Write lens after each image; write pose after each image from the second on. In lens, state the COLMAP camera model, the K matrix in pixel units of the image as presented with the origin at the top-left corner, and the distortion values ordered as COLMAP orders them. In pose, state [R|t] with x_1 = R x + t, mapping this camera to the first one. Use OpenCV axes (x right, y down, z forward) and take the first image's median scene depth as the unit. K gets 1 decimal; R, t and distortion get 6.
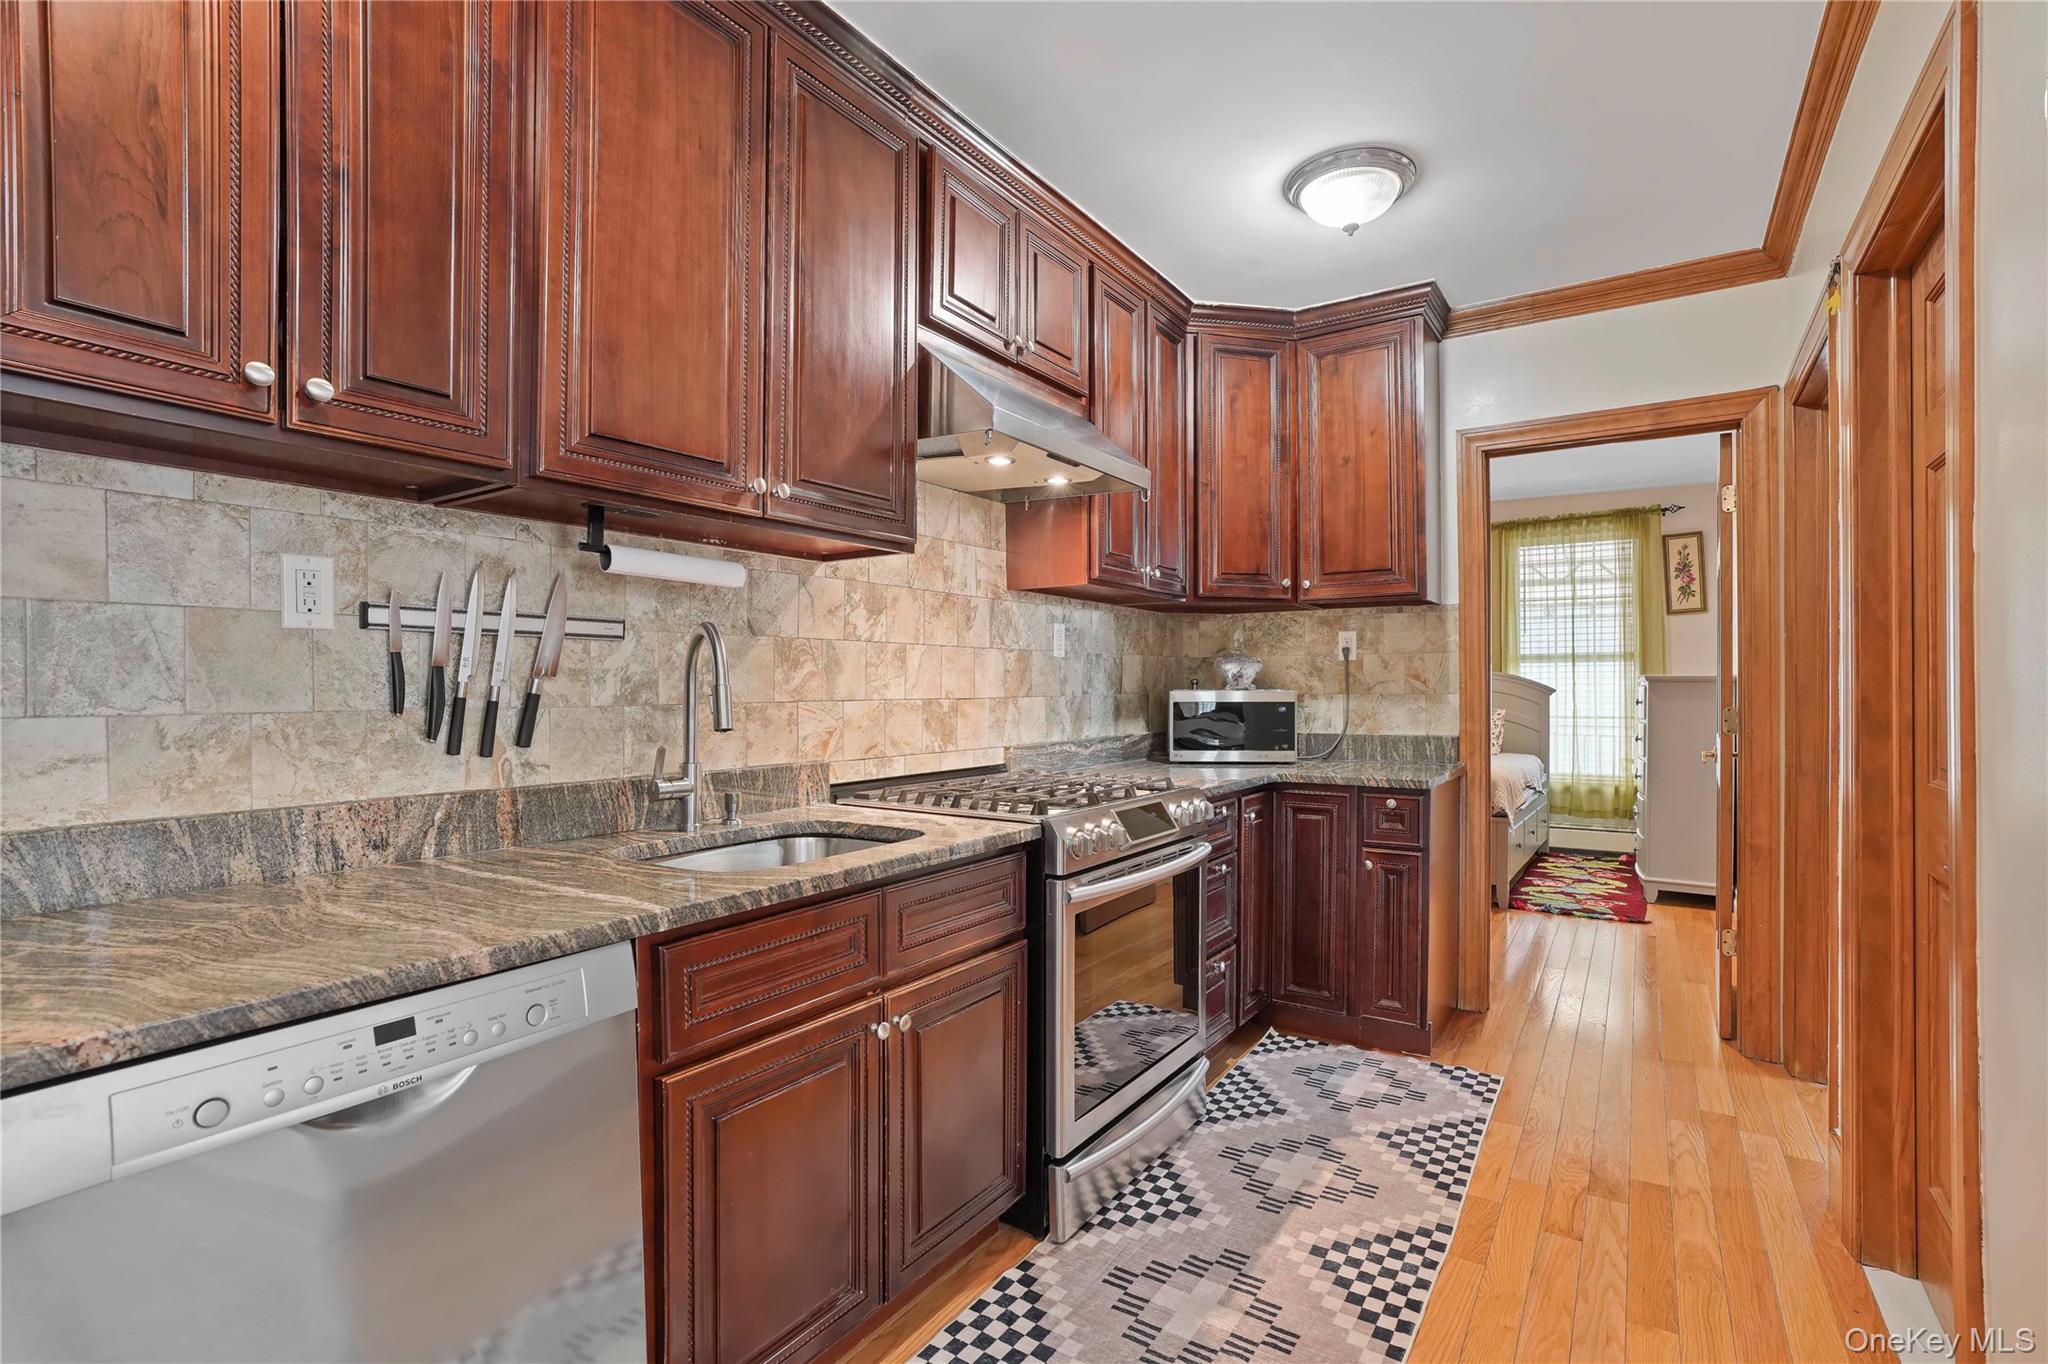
lens RADIAL K [[939.9, 0, 1040.9], [0, 939.9, 690.6], [0, 0, 1]] dist [-0.058330, 0.028060]
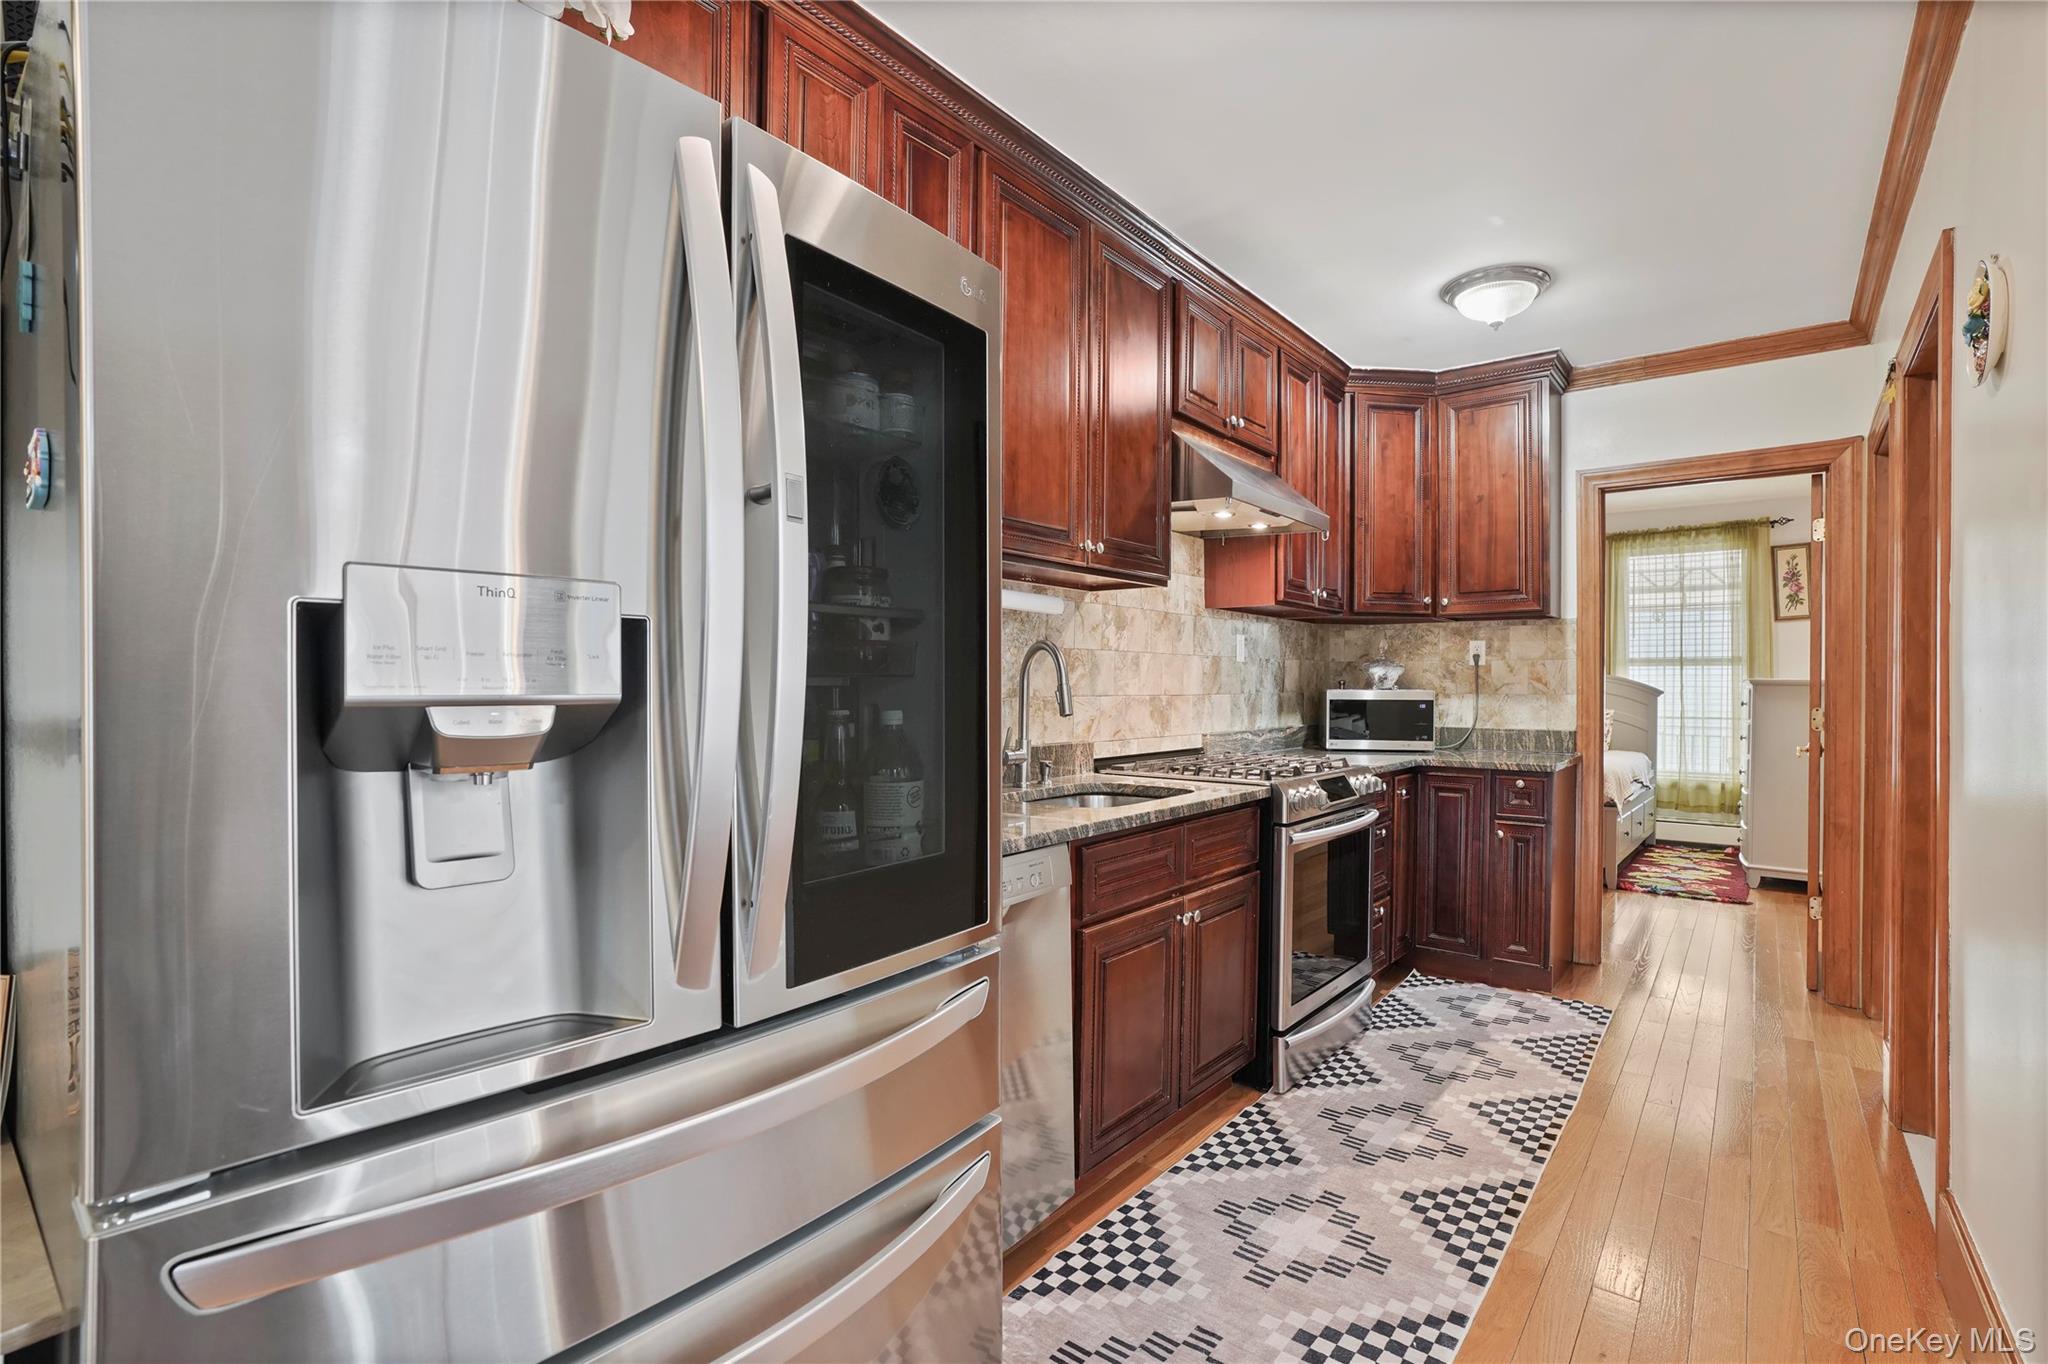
lens RADIAL K [[945.4, 0, 1041.0], [0, 945.4, 690.4], [0, 0, 1]] dist [-0.056224, 0.025609]
pose [[0.996330, 0.007750, -0.085248, -0.151699], [-0.007515, 0.999967, 0.003080, -0.000459], [0.085270, -0.002428, 0.996355, -0.280339]]
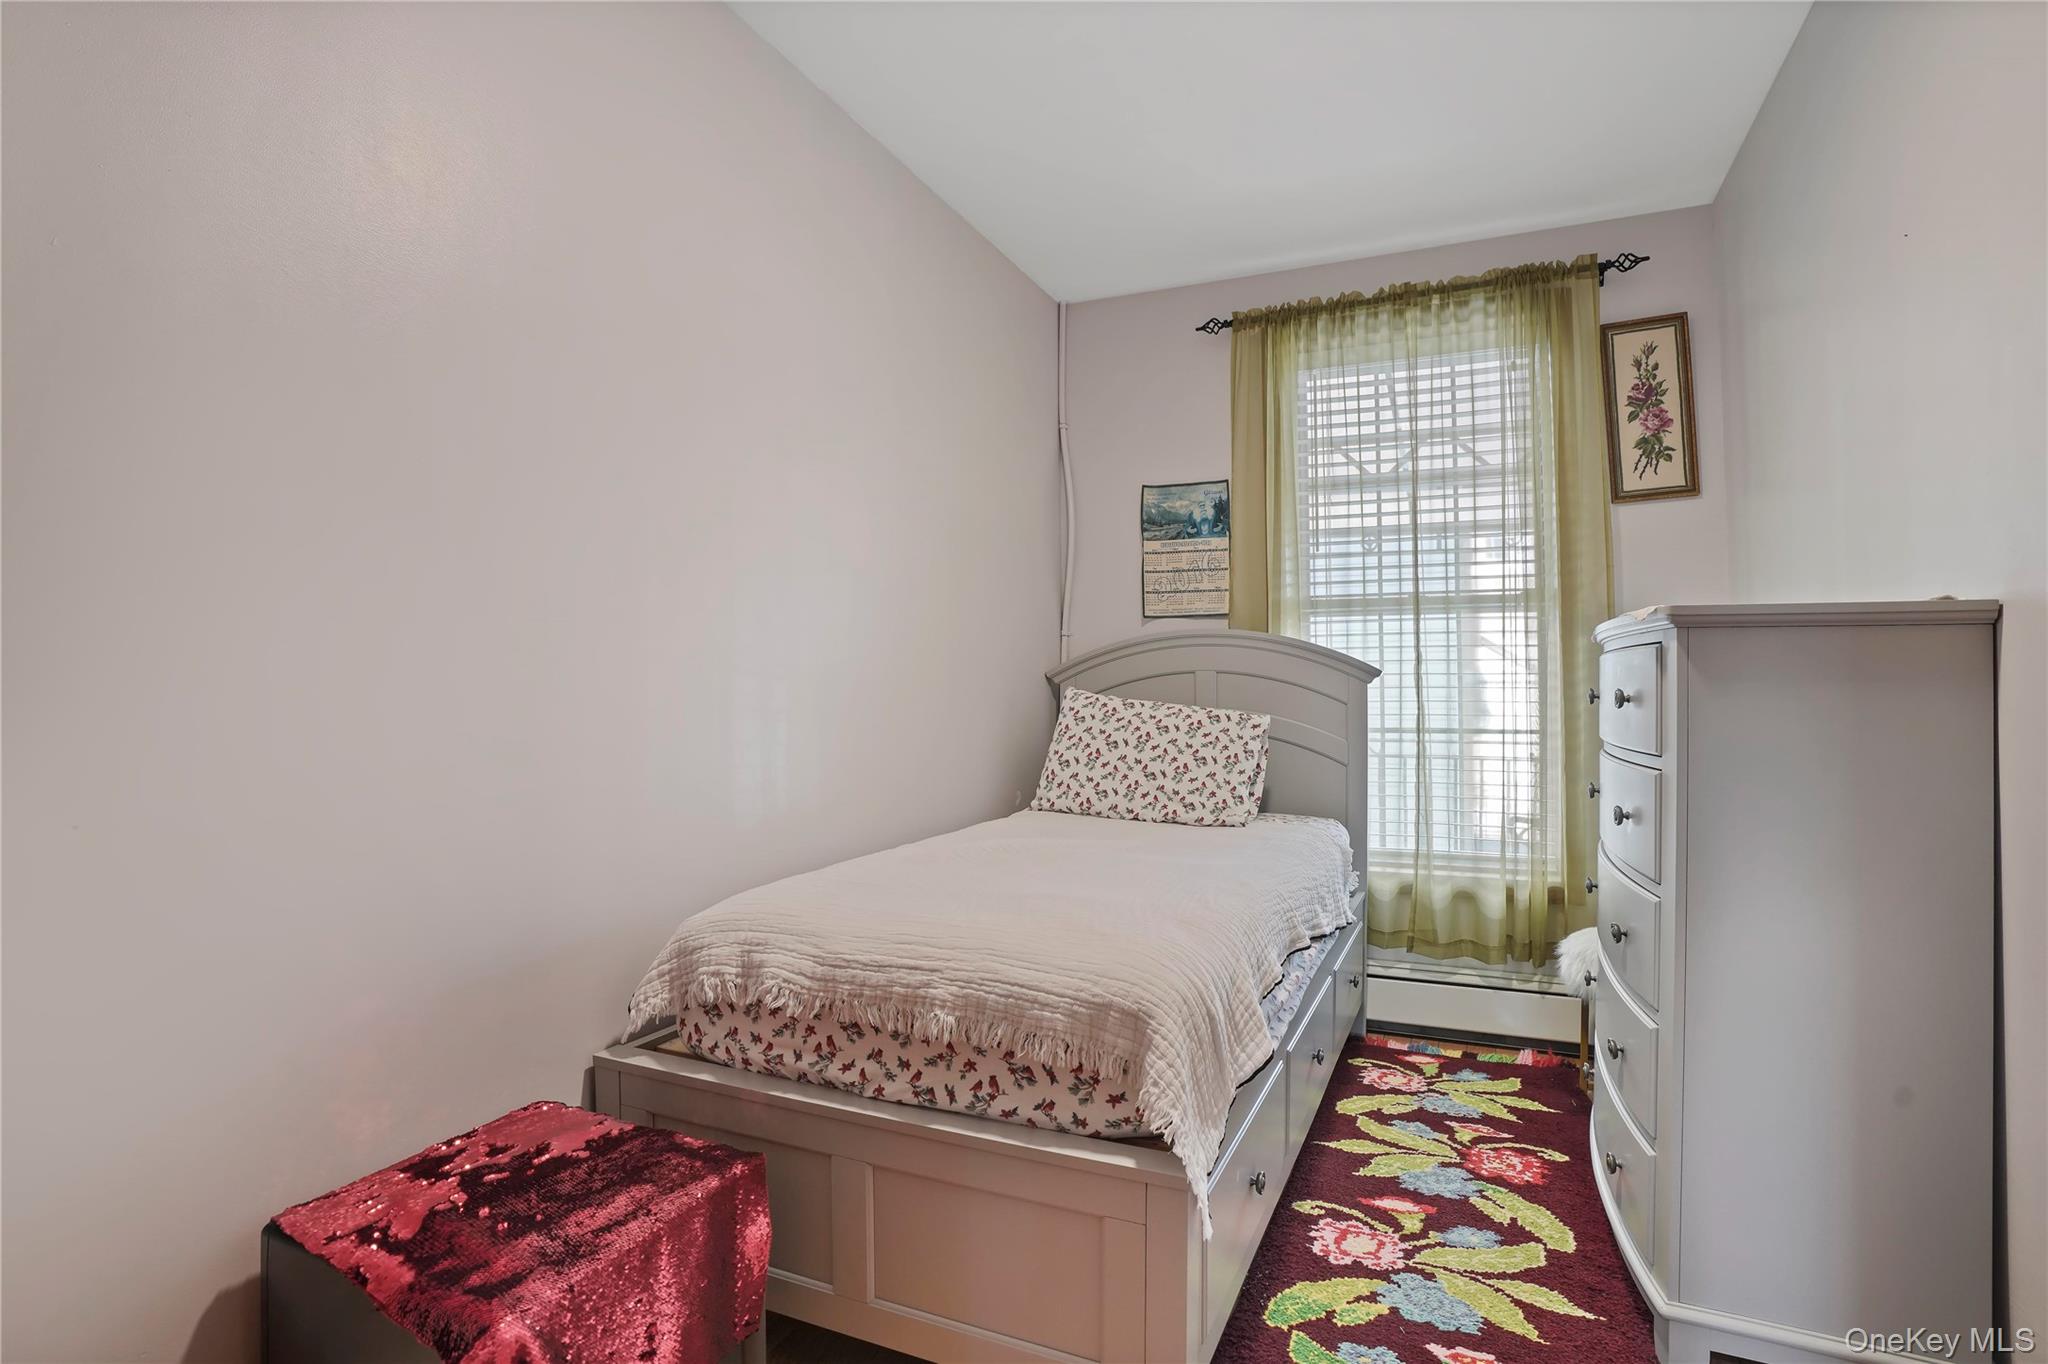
lens RADIAL K [[951.9, 0, 1024.0], [0, 951.9, 682.0], [0, 0, 1]] dist [-0.052076, 0.000122]
pose [[0.989347, -0.002734, 0.145552, 0.740538], [0.003838, 0.999966, -0.007299, 0.015345], [-0.145527, 0.007780, 0.989324, 1.328685]]
